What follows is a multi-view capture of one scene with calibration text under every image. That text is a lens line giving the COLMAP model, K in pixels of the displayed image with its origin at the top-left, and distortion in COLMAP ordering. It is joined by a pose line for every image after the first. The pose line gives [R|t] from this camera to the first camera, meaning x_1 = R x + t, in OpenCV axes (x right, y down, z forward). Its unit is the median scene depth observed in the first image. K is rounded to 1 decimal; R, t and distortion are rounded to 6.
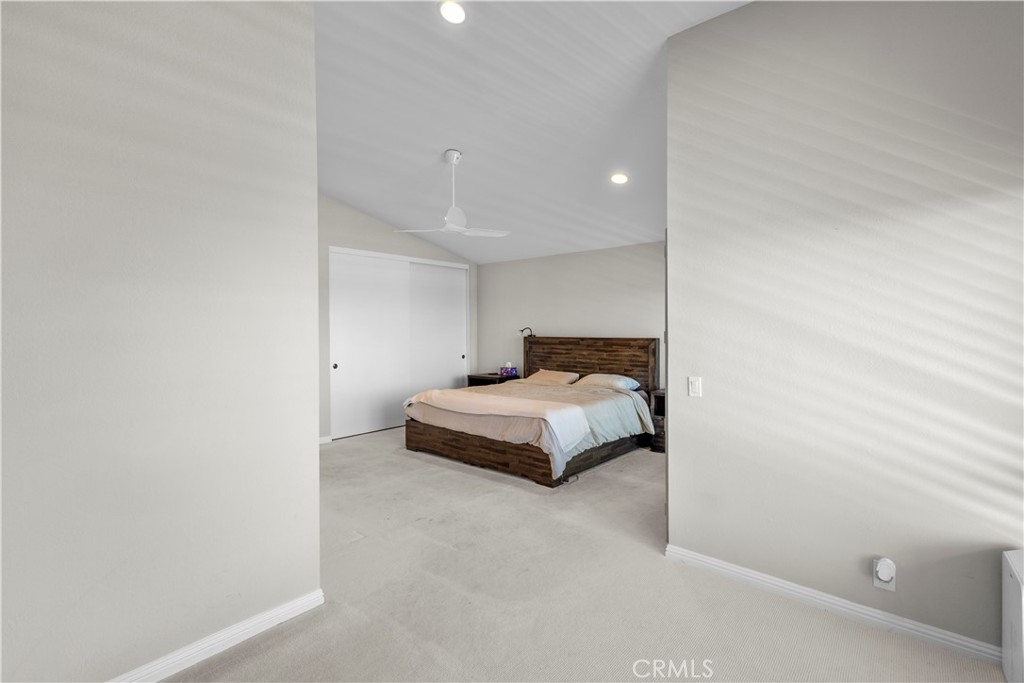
lens RADIAL K [[475.3, 0, 512.4], [0, 475.3, 328.1], [0, 0, 1]] dist [0.001881, 0.000059]
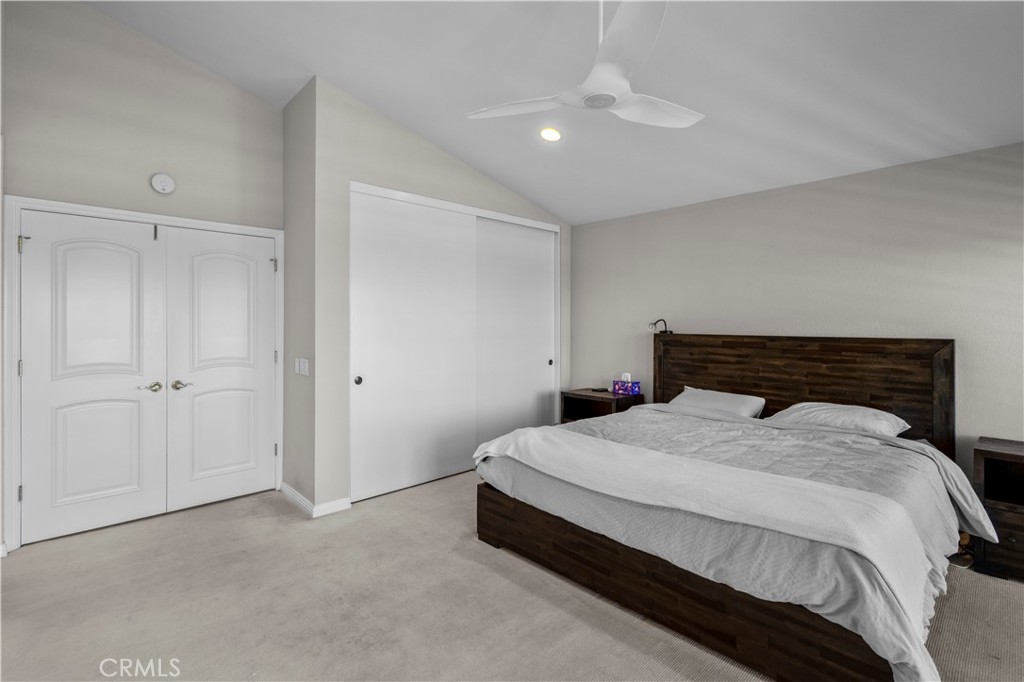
lens RADIAL K [[475.3, 0, 512.4], [0, 475.3, 327.6], [0, 0, 1]] dist [0.001881, 0.000059]
pose [[0.995615, 0.007429, -0.093252, -0.123043], [-0.006524, 0.999929, 0.010006, 0.006129], [0.093320, -0.009354, 0.995592, 0.420823]]
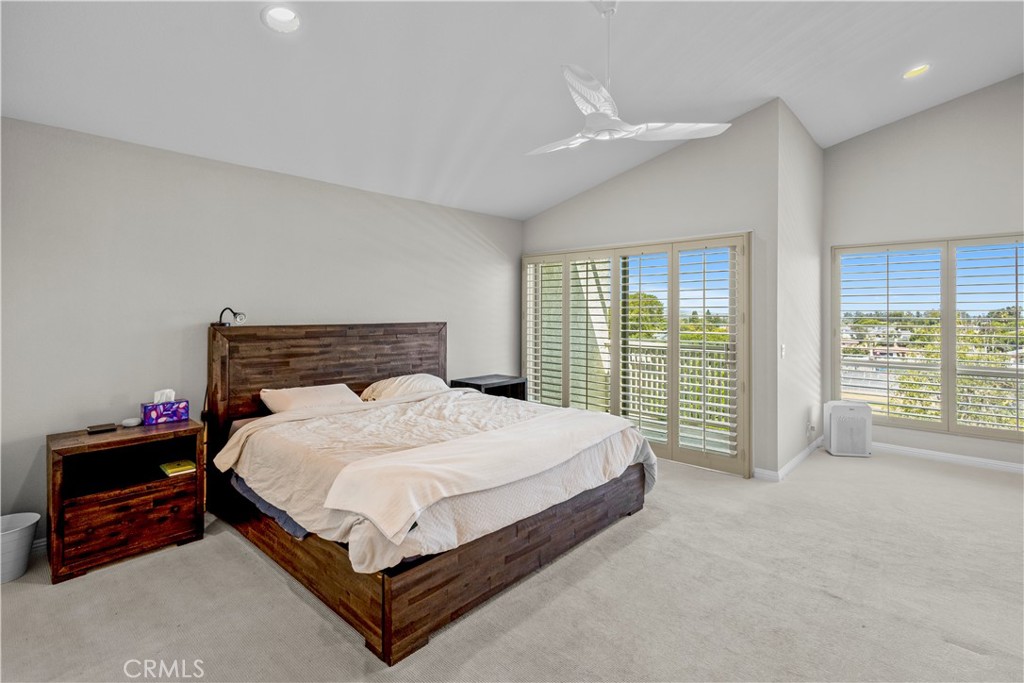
lens RADIAL K [[486.9, 0, 509.6], [0, 486.9, 310.8], [0, 0, 1]] dist [0.001237, 0.000079]
pose [[0.037408, 0.003939, 0.999292, -0.515067], [0.000455, 0.999992, -0.003959, 0.005115], [-0.999300, 0.000603, 0.037406, 0.824117]]
